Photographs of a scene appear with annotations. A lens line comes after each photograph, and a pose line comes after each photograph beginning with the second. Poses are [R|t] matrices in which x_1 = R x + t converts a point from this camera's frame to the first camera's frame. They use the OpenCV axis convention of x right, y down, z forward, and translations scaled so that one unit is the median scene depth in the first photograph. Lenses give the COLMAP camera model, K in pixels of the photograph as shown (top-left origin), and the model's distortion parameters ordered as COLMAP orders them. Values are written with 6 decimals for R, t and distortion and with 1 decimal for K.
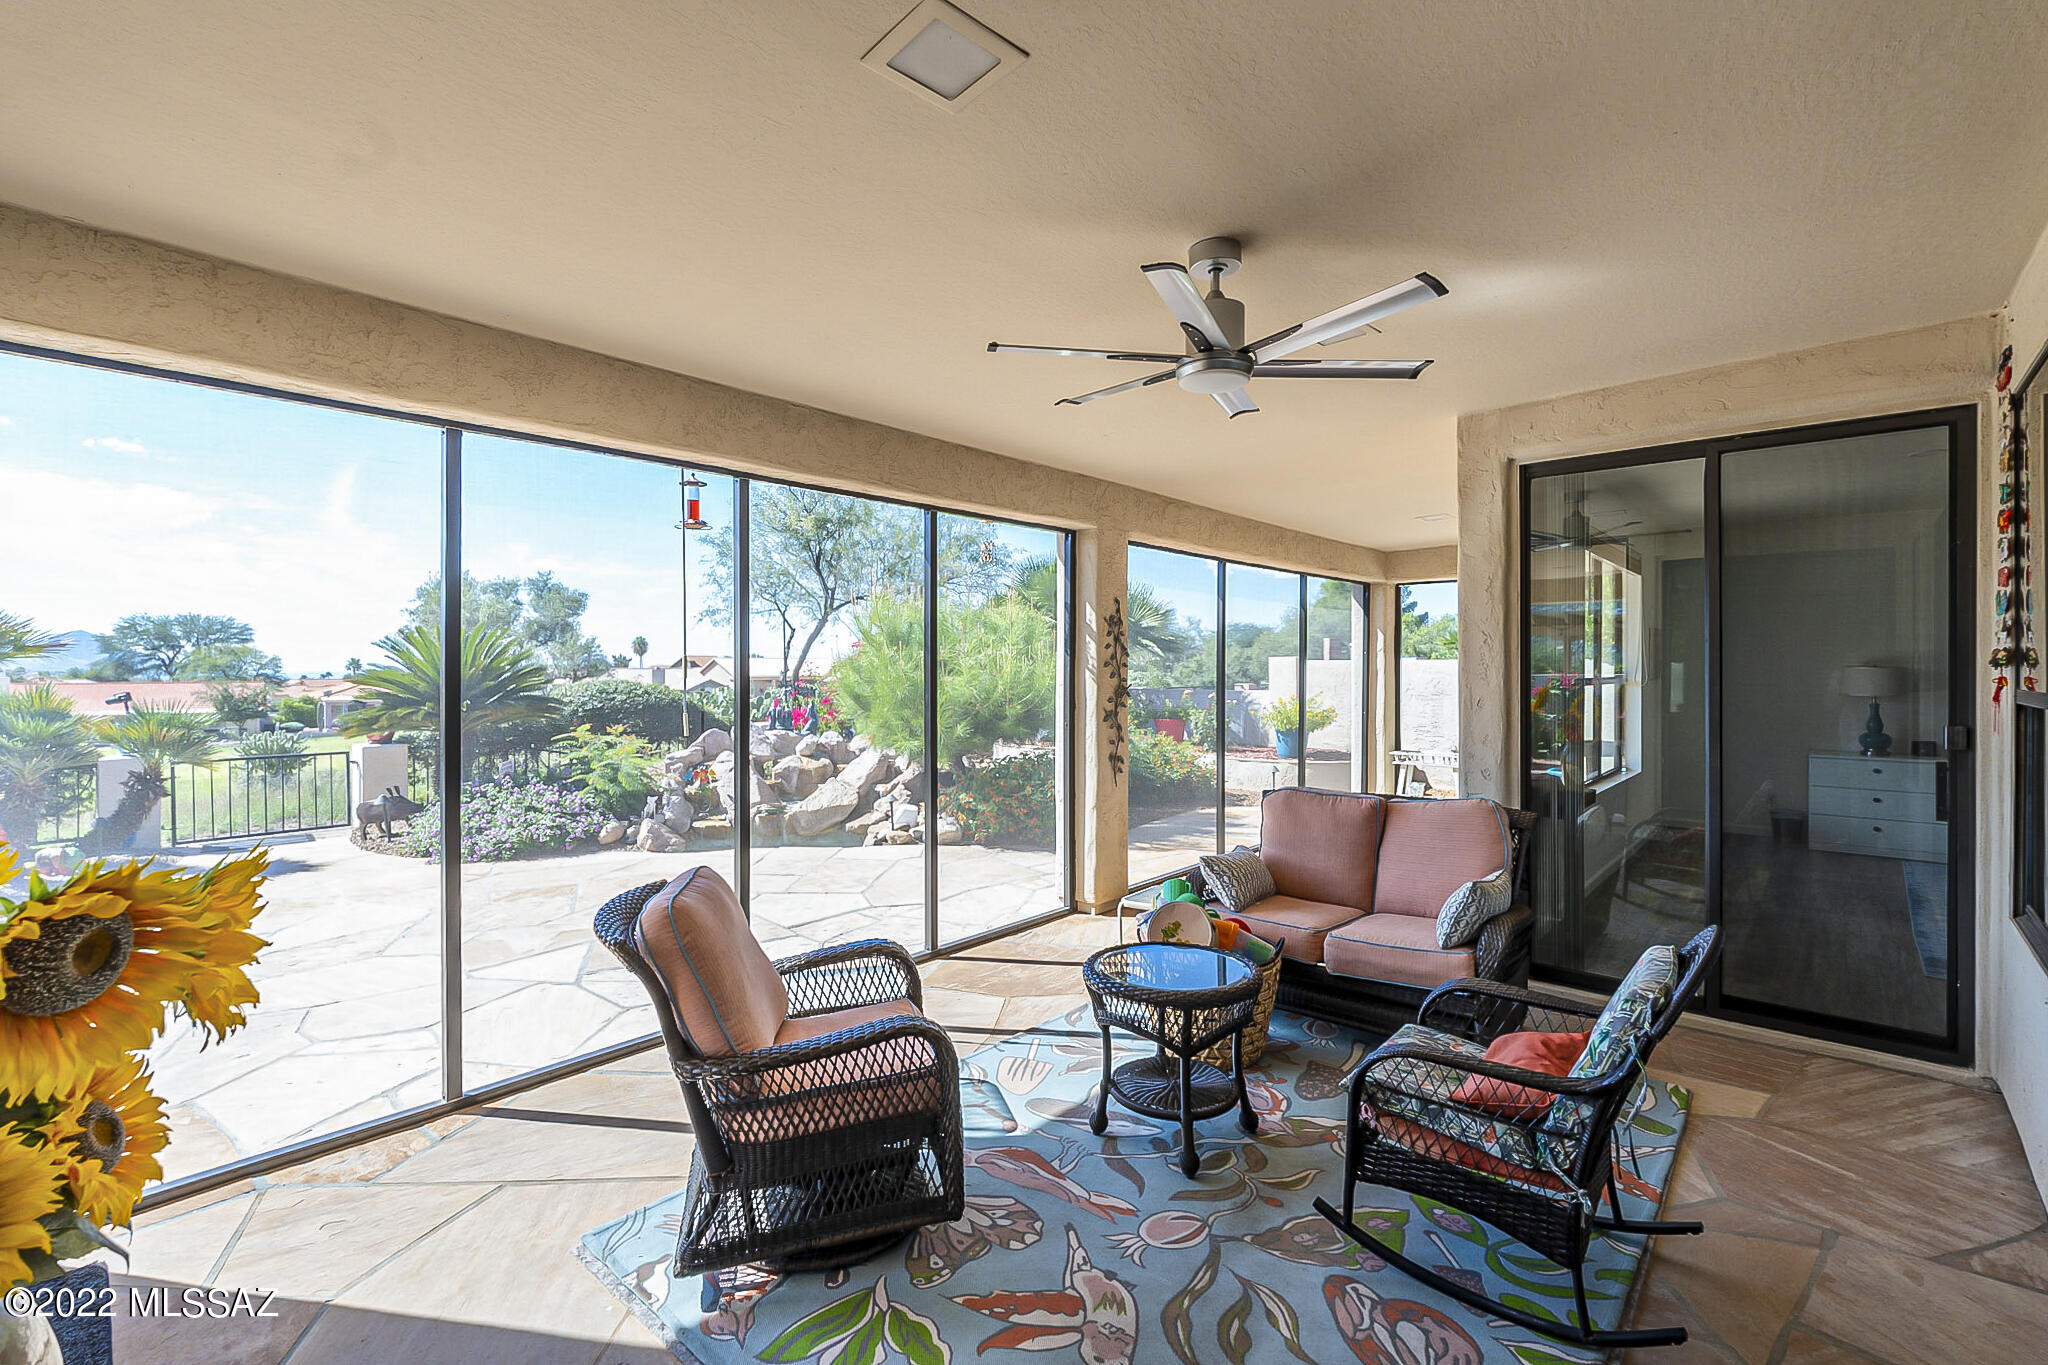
lens RADIAL K [[912.4, 0, 1029.4], [0, 912.4, 671.2], [0, 0, 1]] dist [-0.002844, 0.000332]
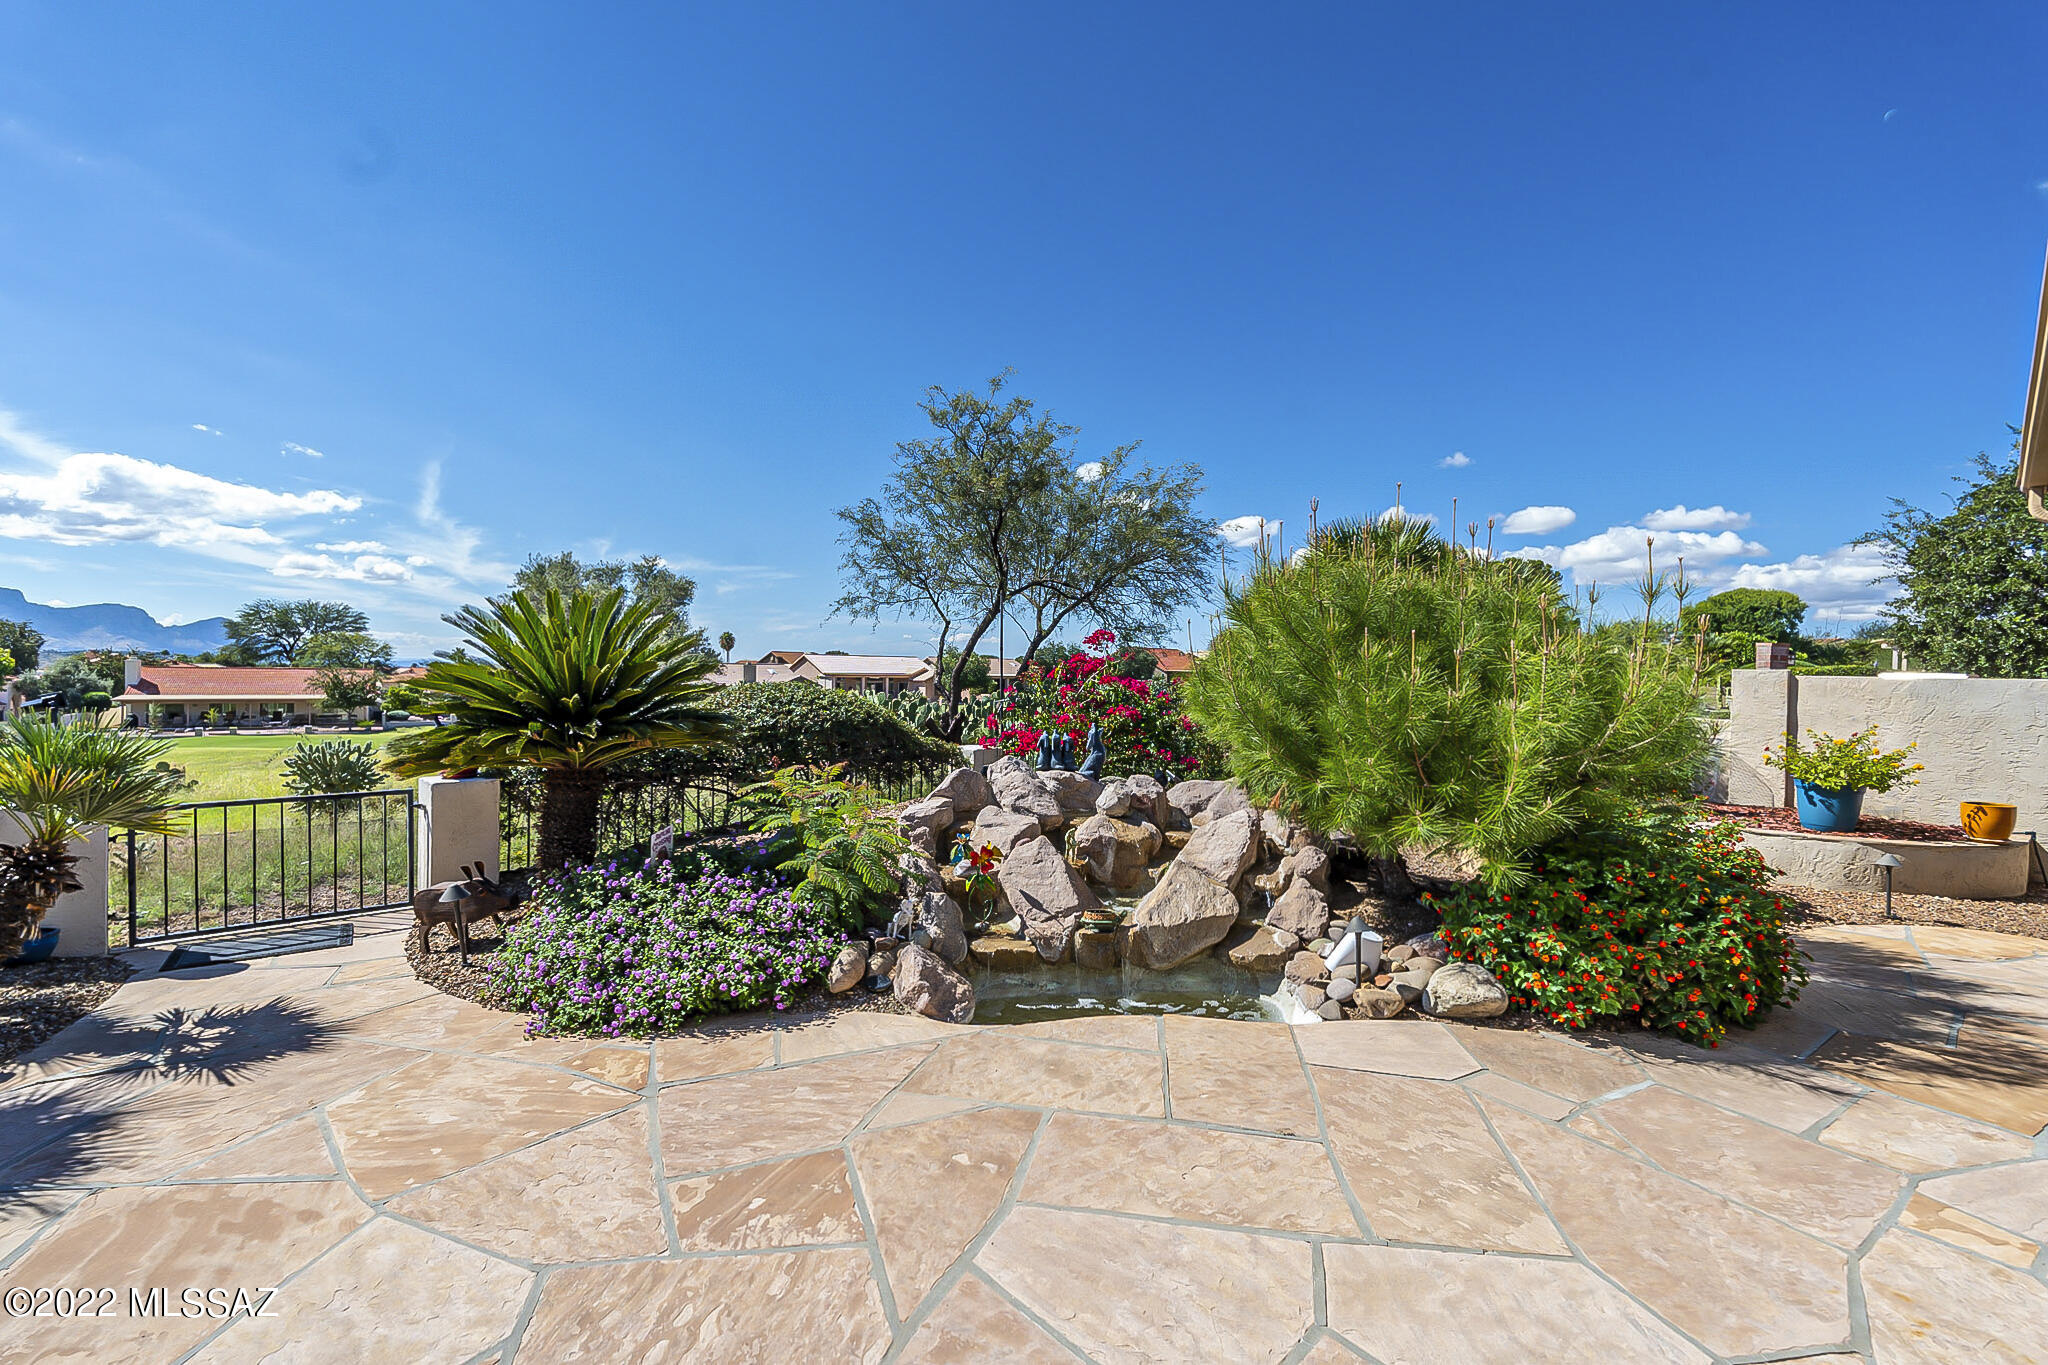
lens RADIAL K [[912.4, 0, 1024.8], [0, 912.4, 681.7], [0, 0, 1]] dist [-0.002844, 0.000332]
pose [[0.996336, 0.020875, -0.082943, -0.255257], [-0.020014, 0.999737, 0.011210, -0.003538], [0.083155, -0.009509, 0.996491, 0.381700]]
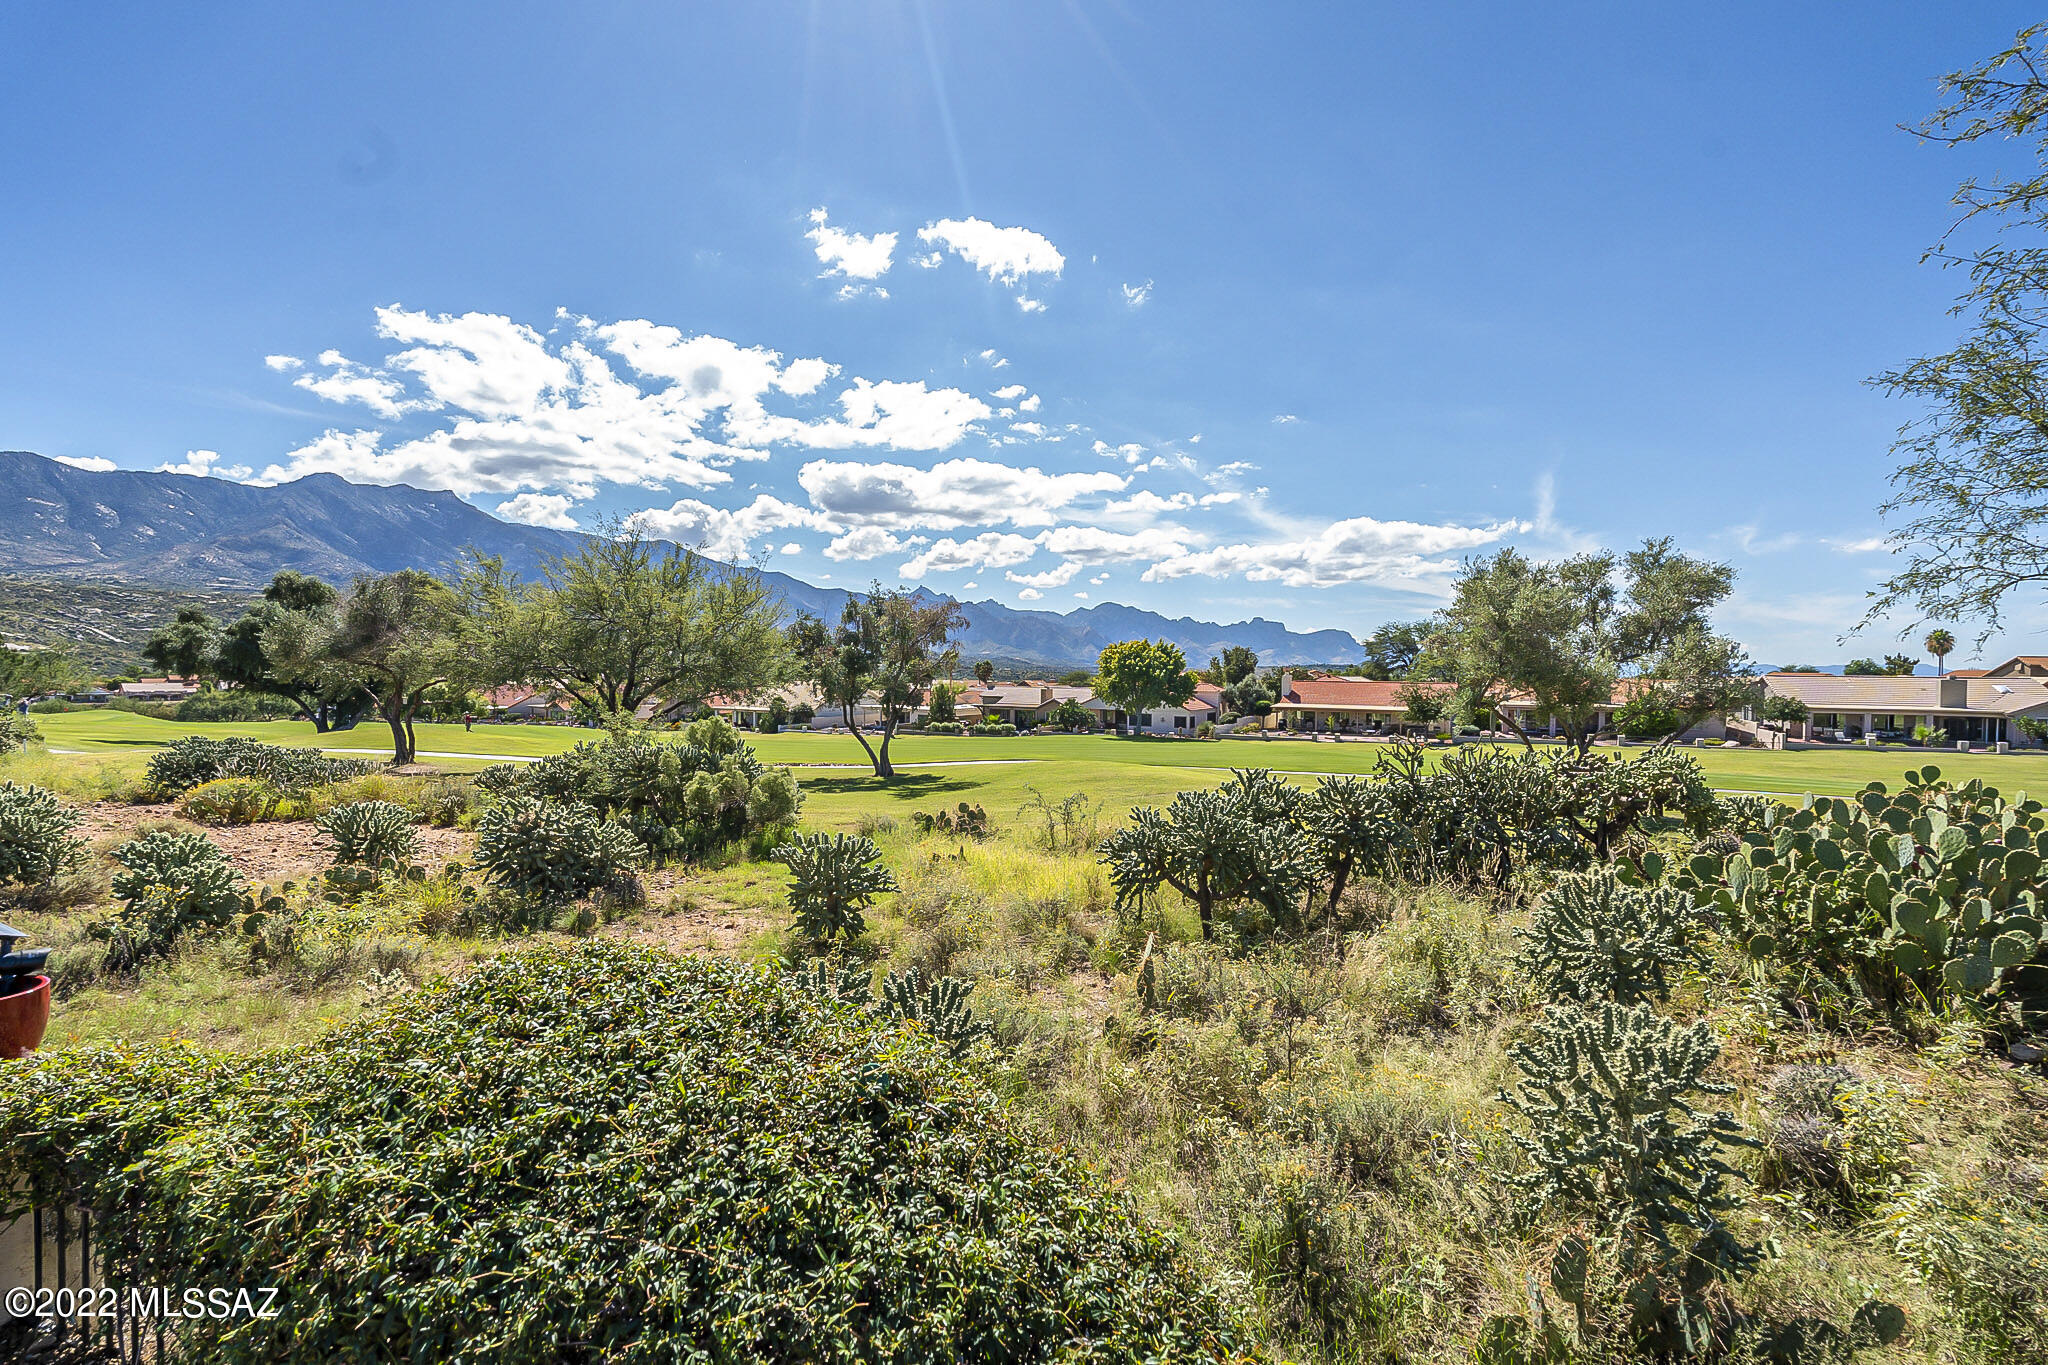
lens RADIAL K [[912.4, 0, 1014.9], [0, 912.4, 680.1], [0, 0, 1]] dist [-0.002844, 0.000332]
pose [[0.357962, 0.022900, -0.933455, -0.317442], [-0.012328, 0.999728, 0.019798, -0.060158], [0.933655, 0.004421, 0.358147, 1.189297]]
